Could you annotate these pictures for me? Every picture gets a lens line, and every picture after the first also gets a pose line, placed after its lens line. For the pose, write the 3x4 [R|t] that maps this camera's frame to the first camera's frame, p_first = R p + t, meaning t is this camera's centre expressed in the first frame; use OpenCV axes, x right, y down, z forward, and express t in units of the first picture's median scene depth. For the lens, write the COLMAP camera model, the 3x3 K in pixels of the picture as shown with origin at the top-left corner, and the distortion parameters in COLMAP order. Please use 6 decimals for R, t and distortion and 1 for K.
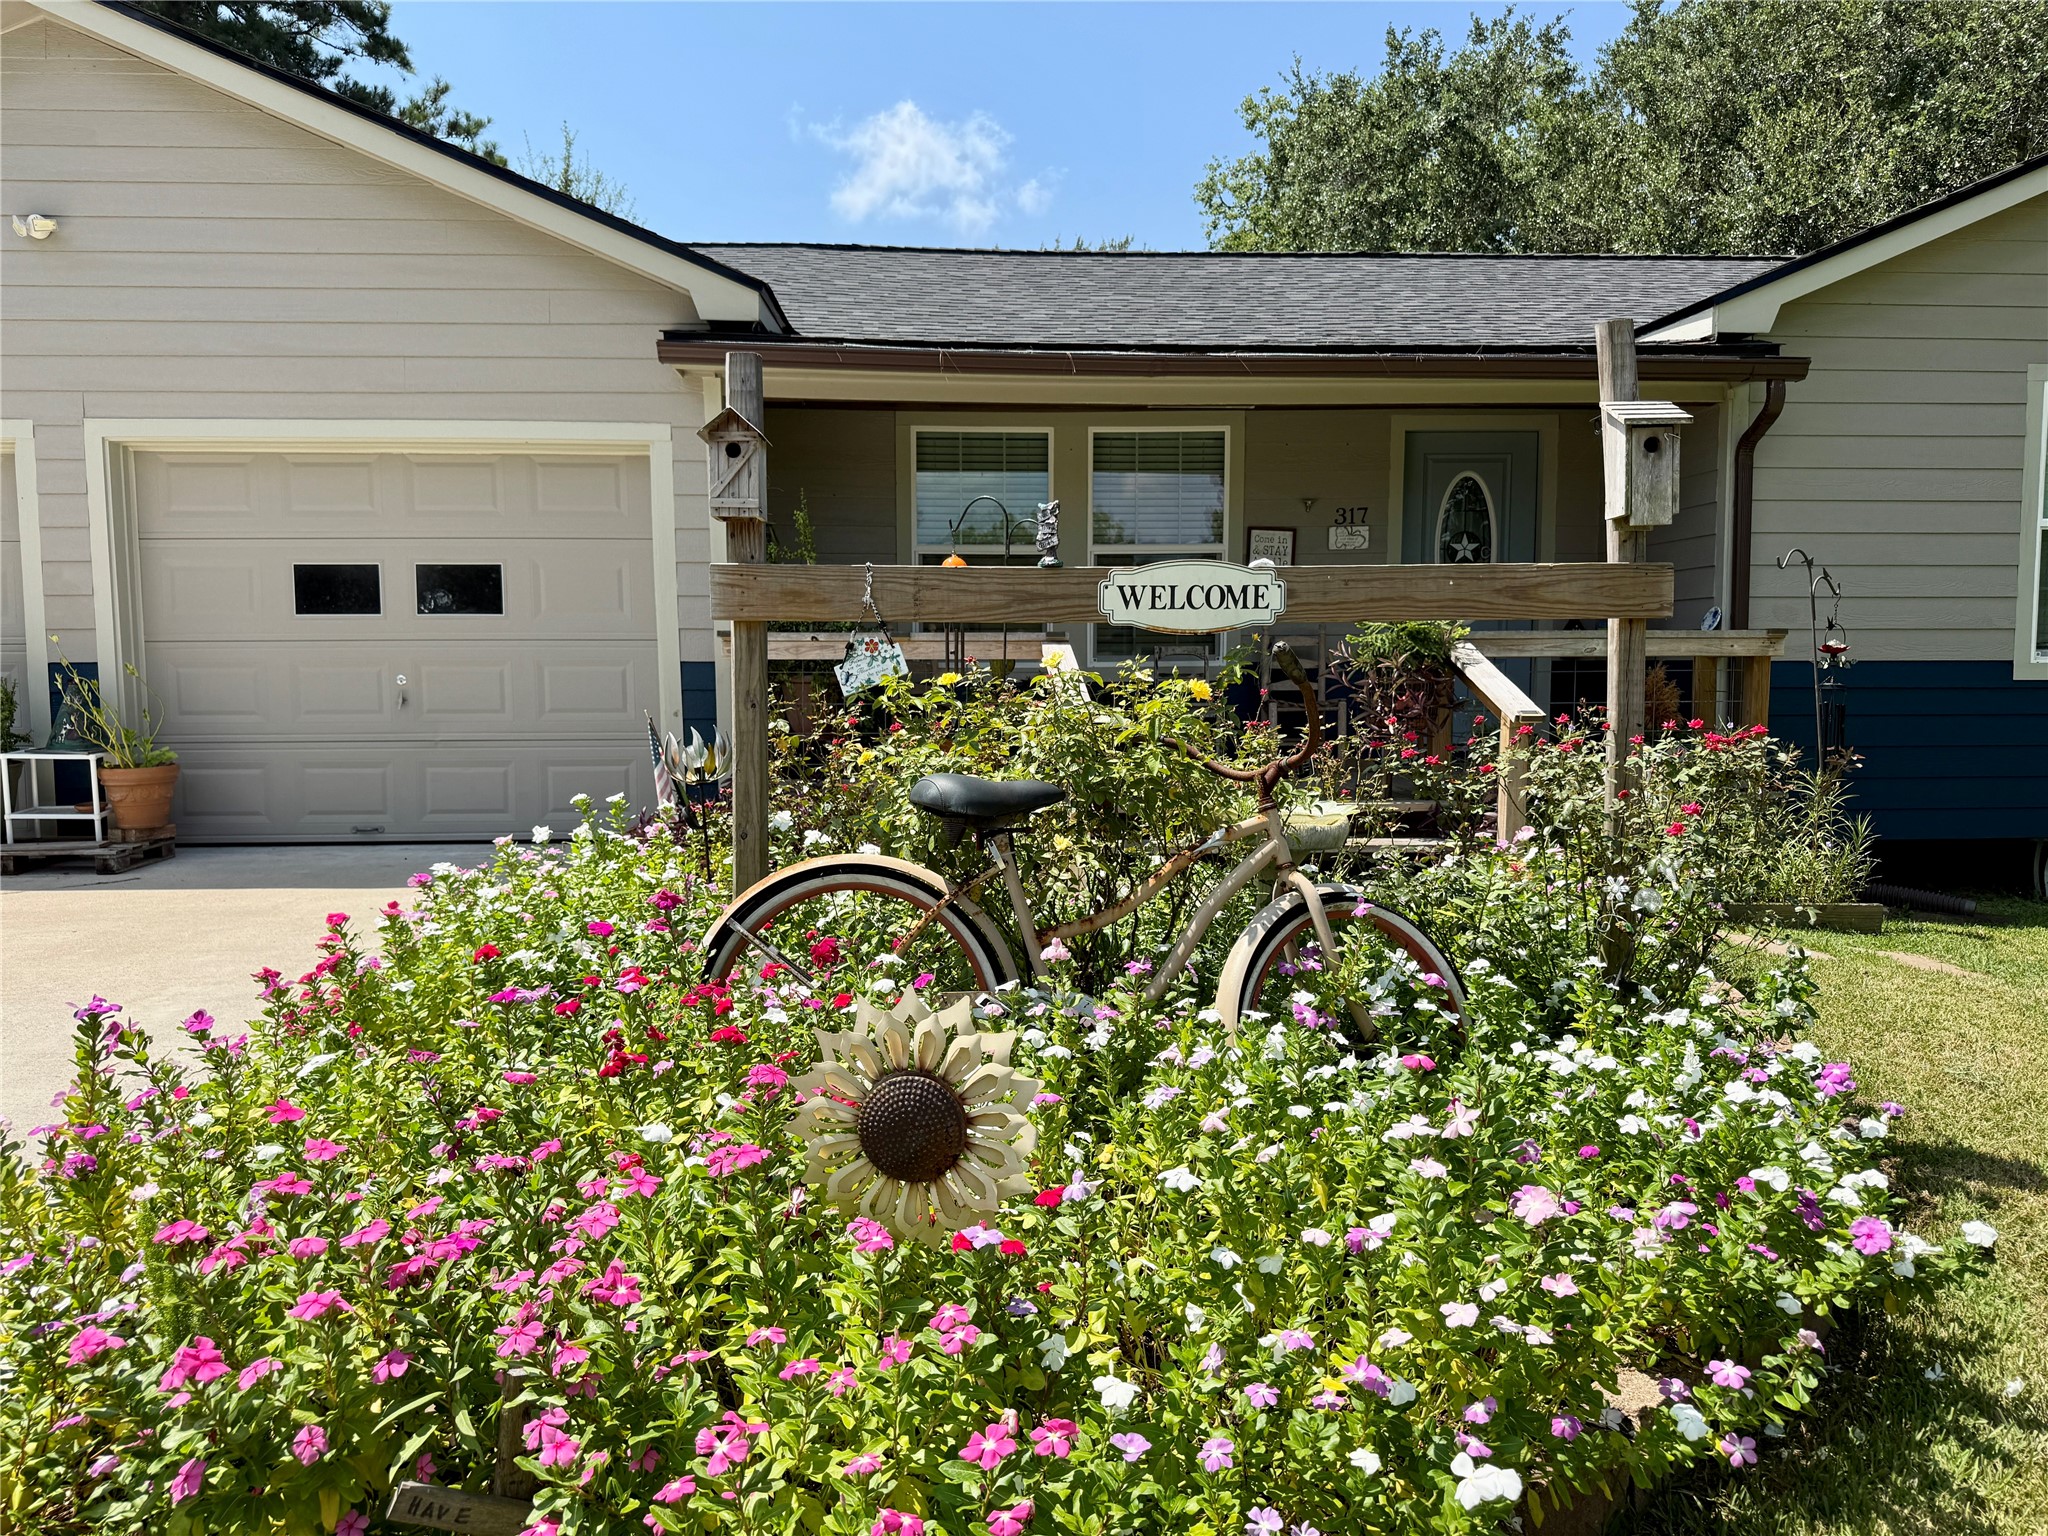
lens RADIAL K [[1441.1, 0, 1019.6], [0, 1441.1, 770.2], [0, 0, 1]] dist [0.079221, -0.120144]
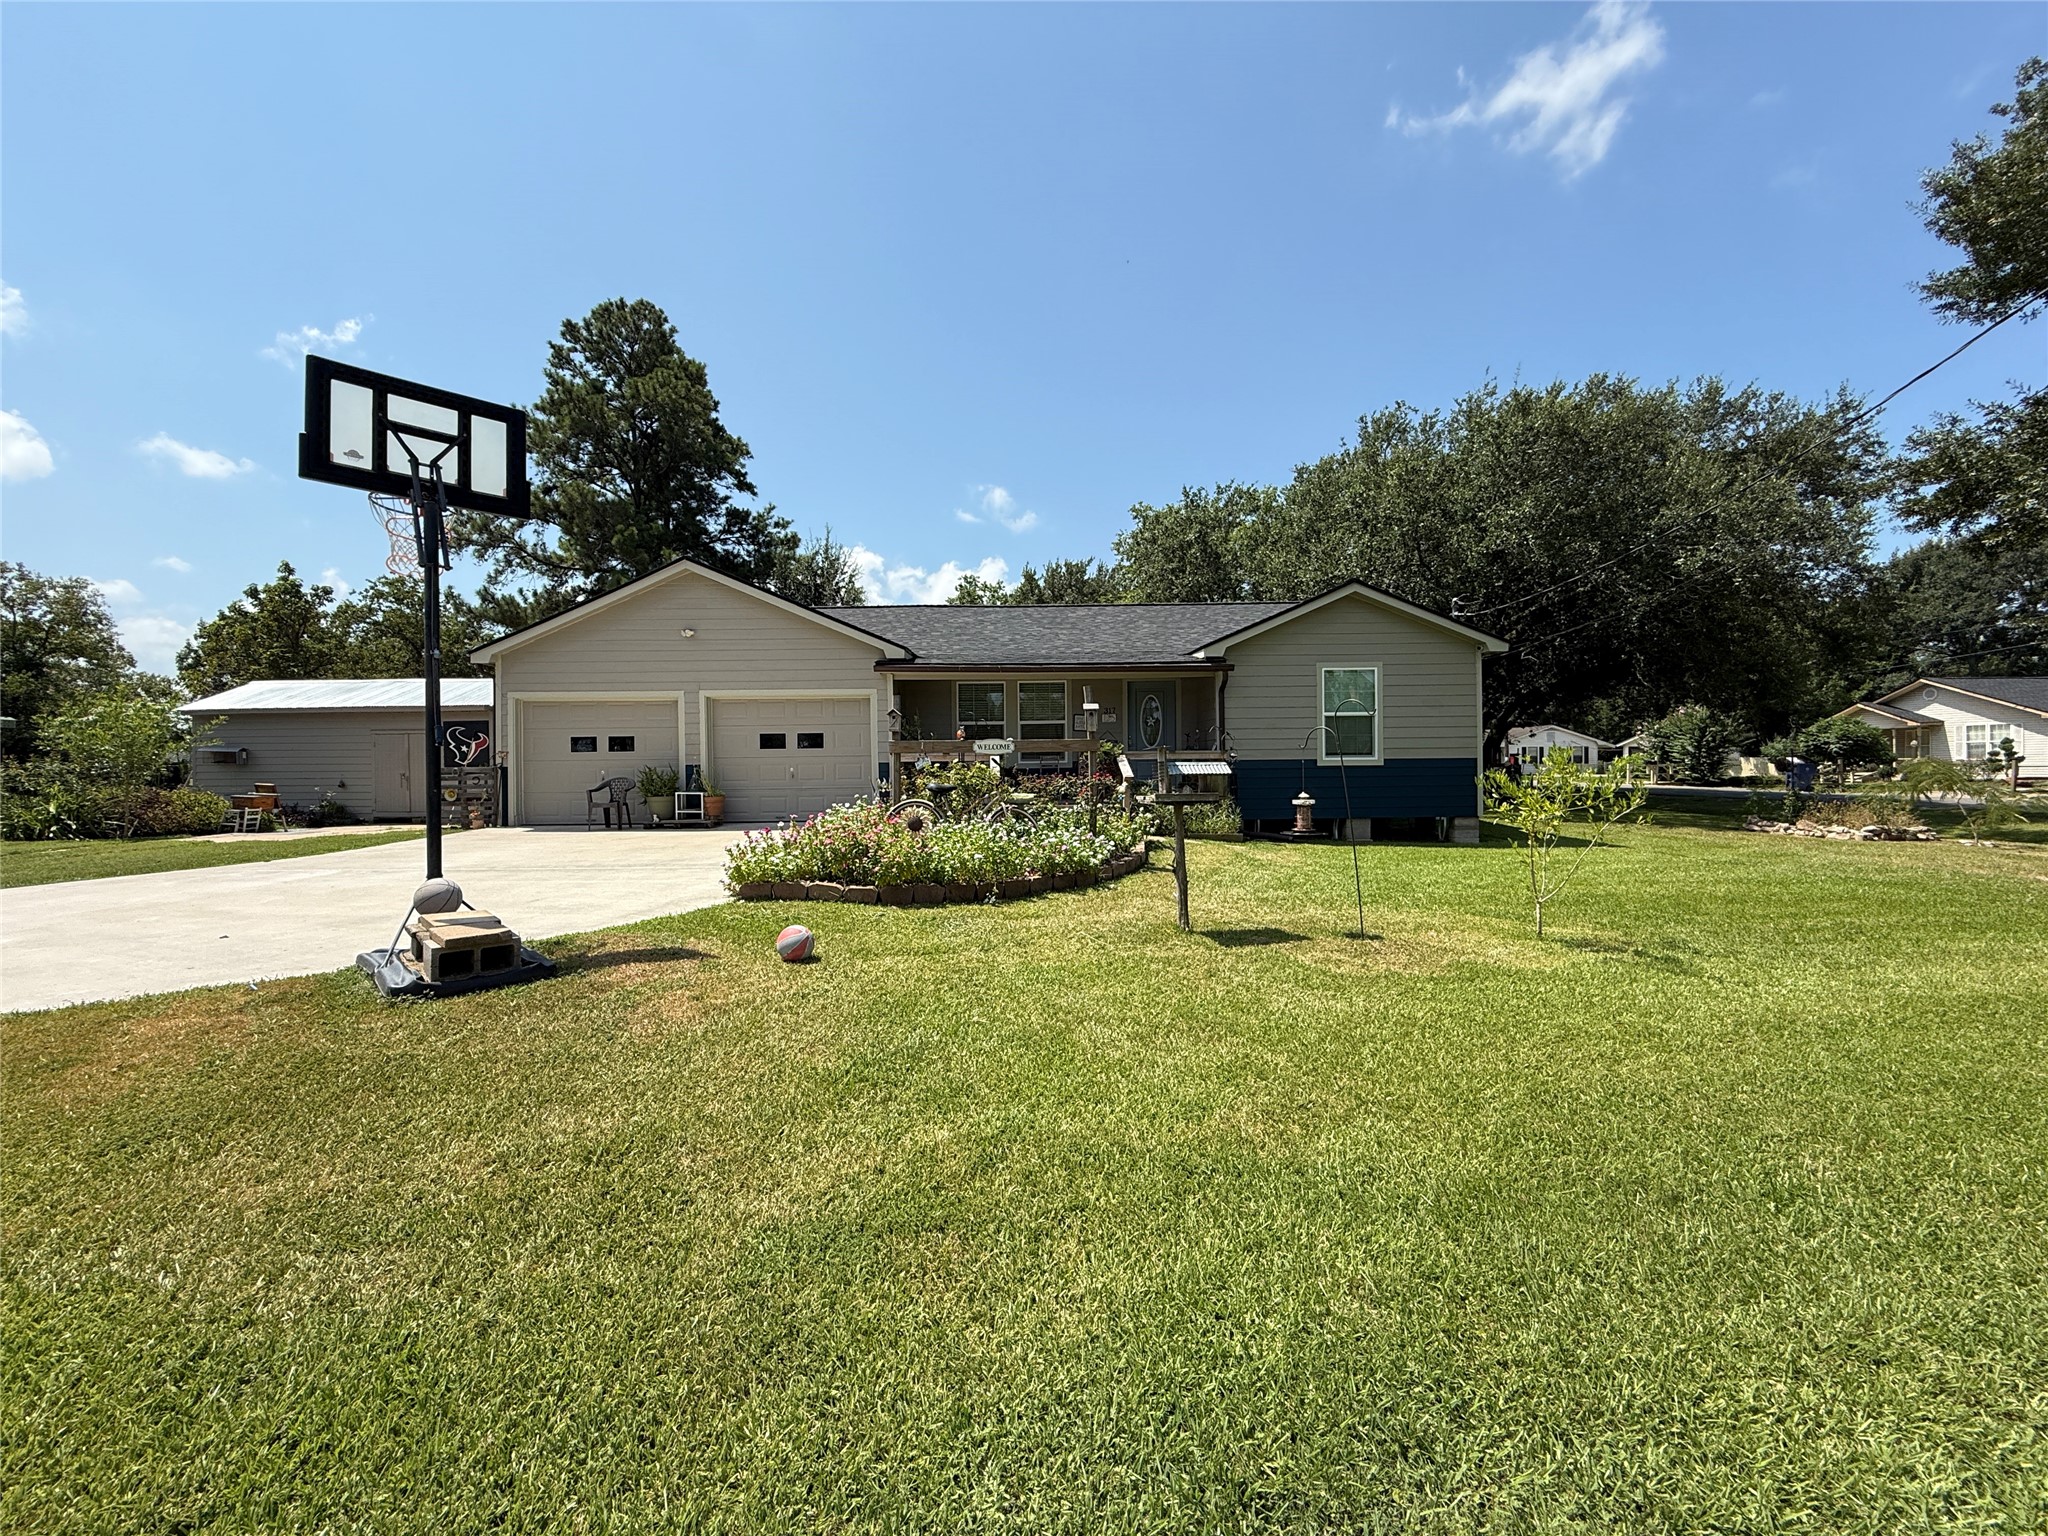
lens RADIAL K [[816.9, 0, 1017.7], [0, 816.9, 765.1], [0, 0, 1]] dist [0.000689, -0.000145]
pose [[0.998566, -0.008122, -0.052917, 0.163182], [0.004298, 0.997397, -0.071979, 0.060144], [0.053364, 0.071648, 0.996001, -0.766100]]
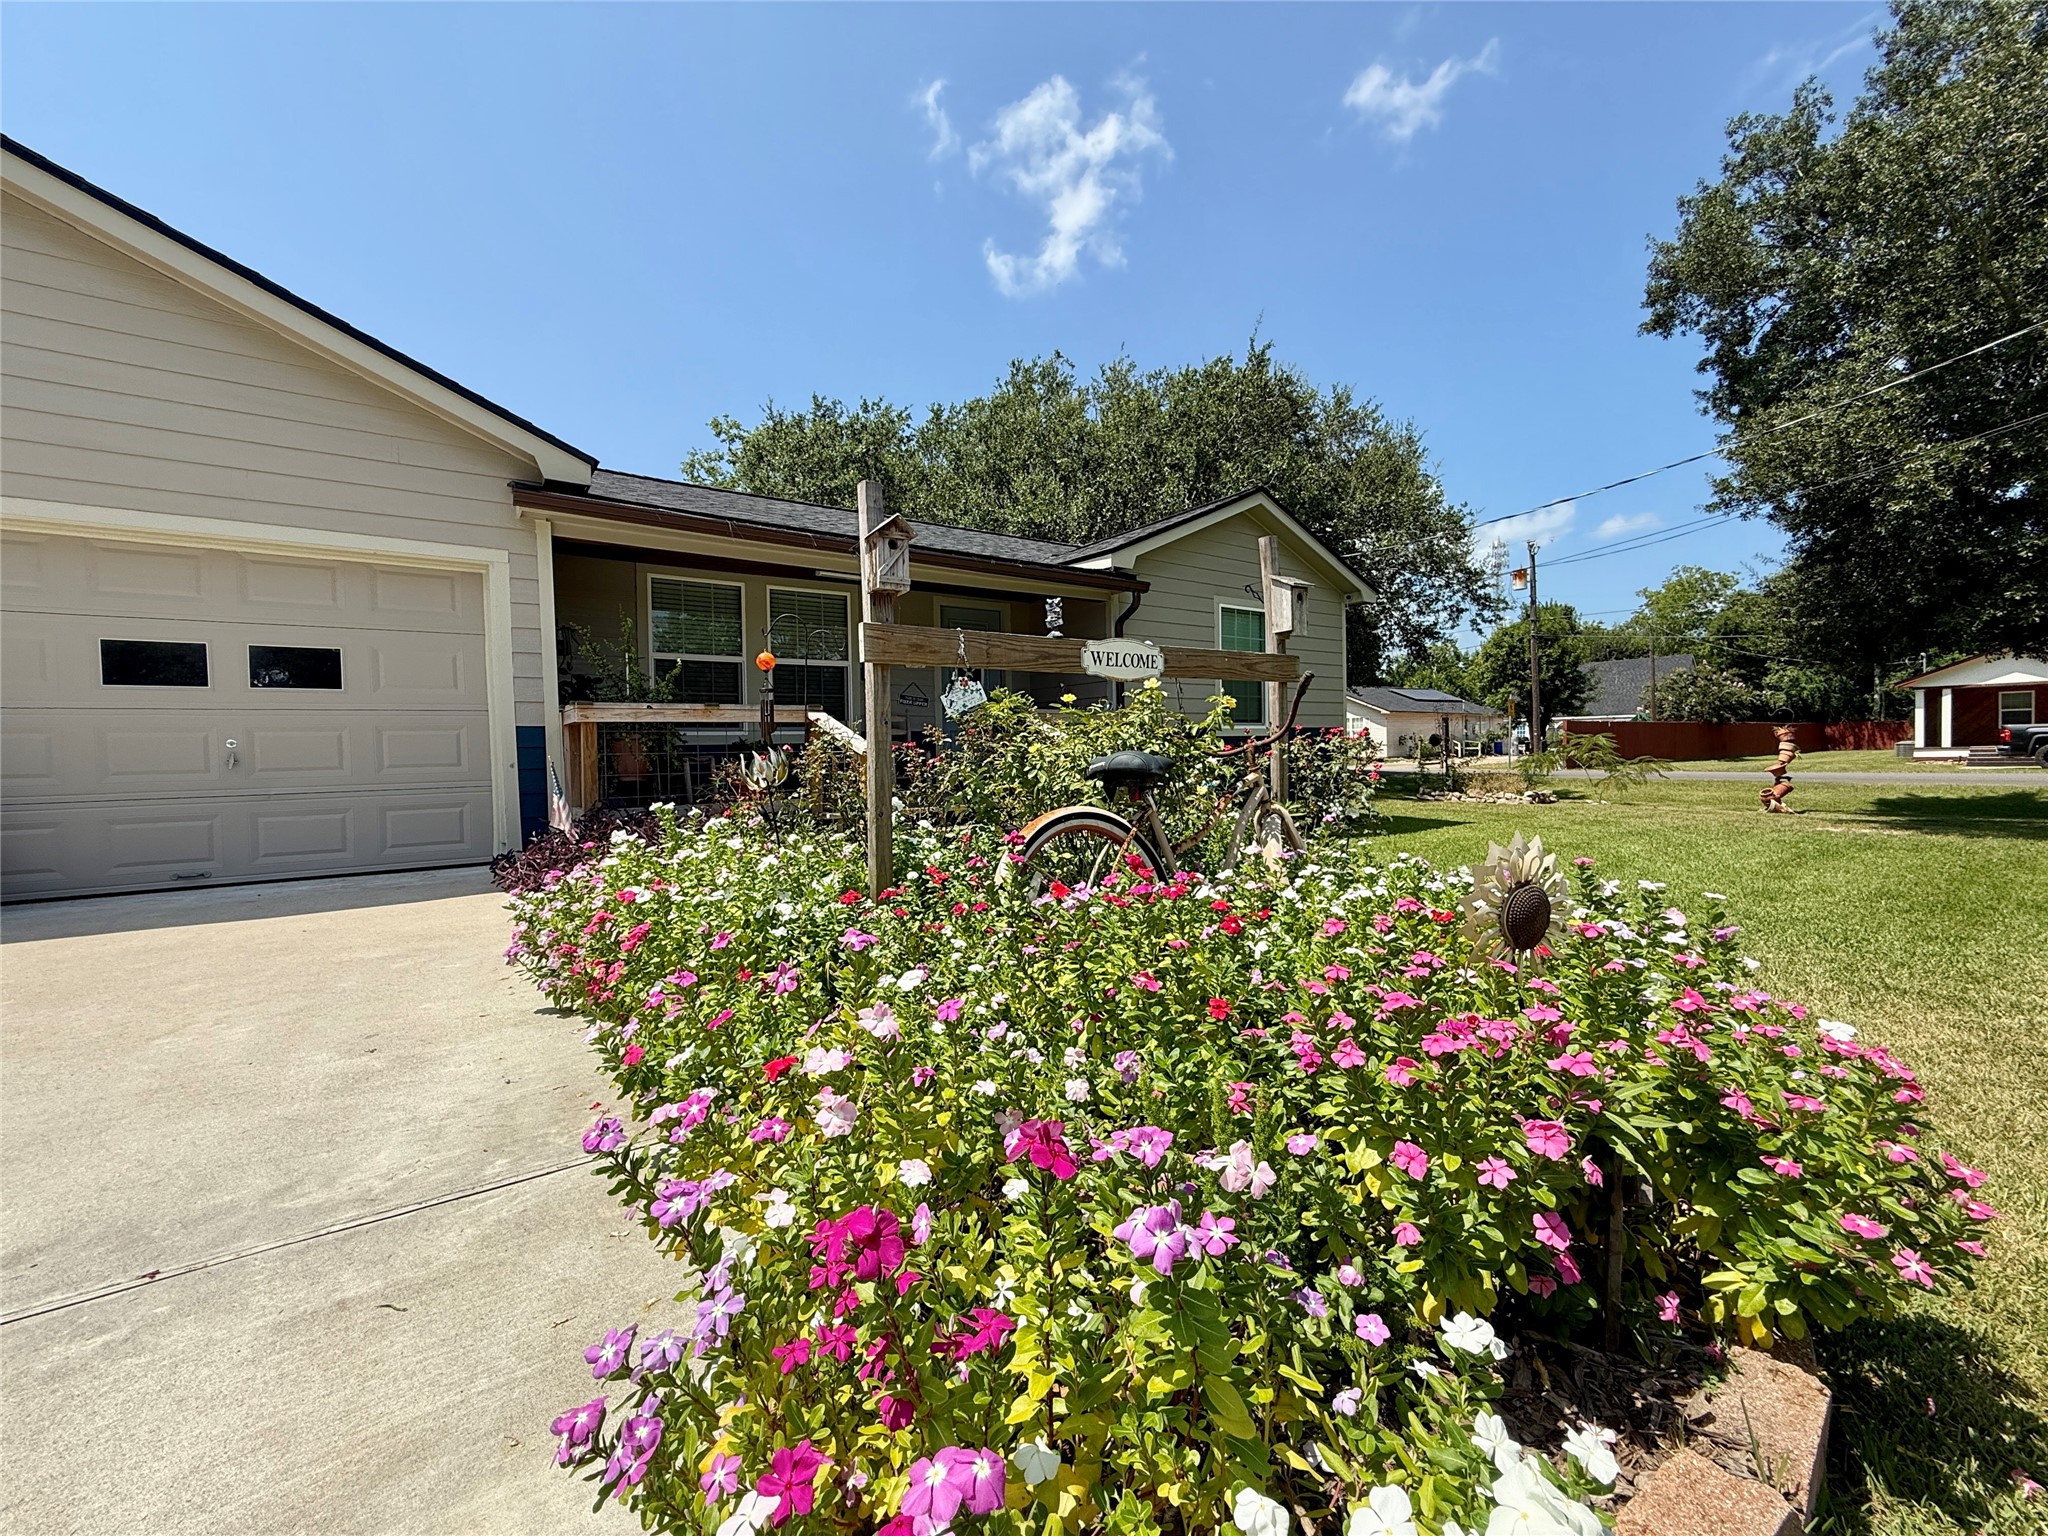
lens RADIAL K [[818.7, 0, 1017.2], [0, 818.7, 765.2], [0, 0, 1]] dist [0.000847, -0.000289]
pose [[0.844575, -0.025219, 0.534844, -0.255817], [0.057063, 0.997441, -0.043077, 0.019884], [-0.532389, 0.066902, 0.843852, 0.123042]]
